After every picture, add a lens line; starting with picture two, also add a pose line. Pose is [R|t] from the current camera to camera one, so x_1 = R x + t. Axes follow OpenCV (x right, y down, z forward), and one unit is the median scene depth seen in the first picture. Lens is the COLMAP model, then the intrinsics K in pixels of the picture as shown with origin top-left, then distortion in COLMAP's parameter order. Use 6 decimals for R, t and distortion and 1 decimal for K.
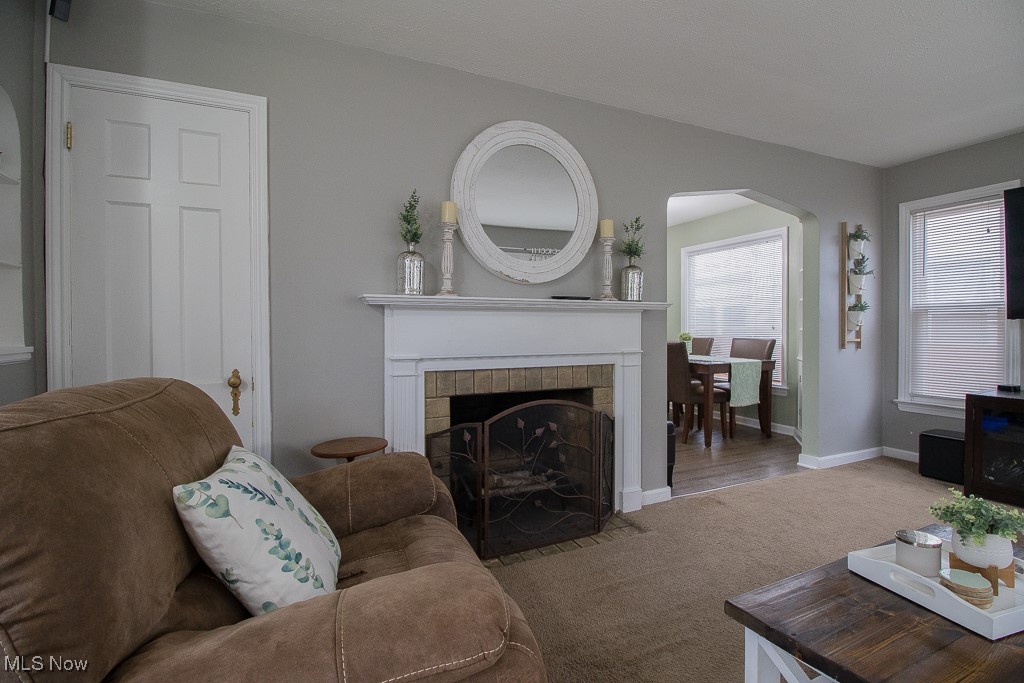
lens RADIAL K [[478.2, 0, 514.9], [0, 478.2, 336.7], [0, 0, 1]] dist [0.004822, -0.017321]
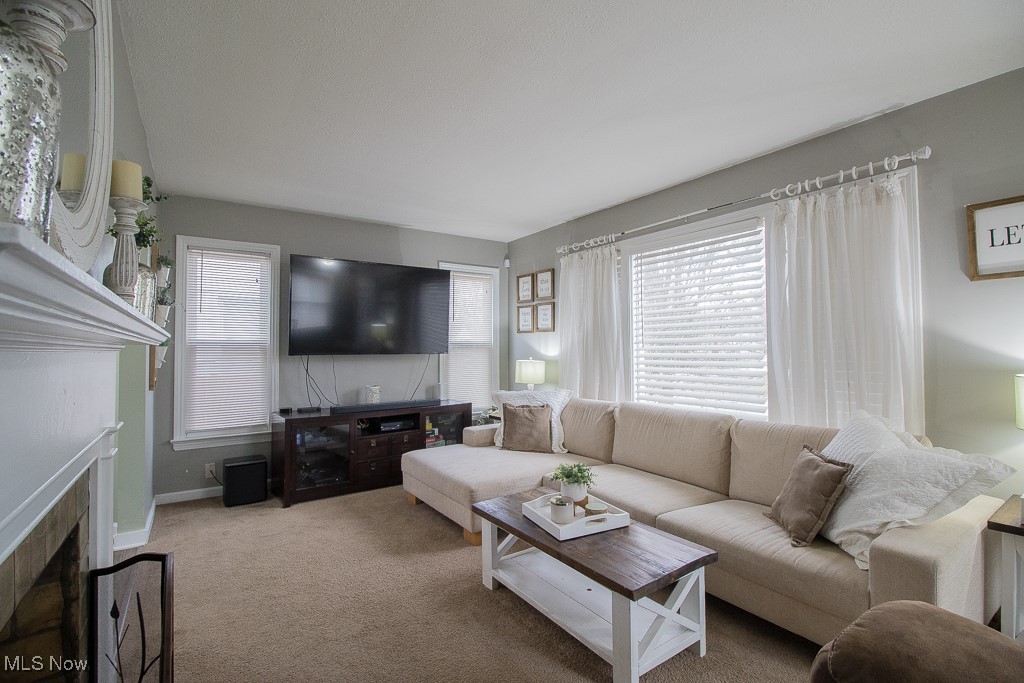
lens RADIAL K [[478.2, 0, 514.9], [0, 478.2, 336.7], [0, 0, 1]] dist [0.004822, -0.017321]
pose [[-0.181307, 0.028411, 0.983016, -0.275930], [0.023840, 0.999416, -0.024488, -0.035841], [-0.983137, 0.018995, -0.181879, 0.540743]]
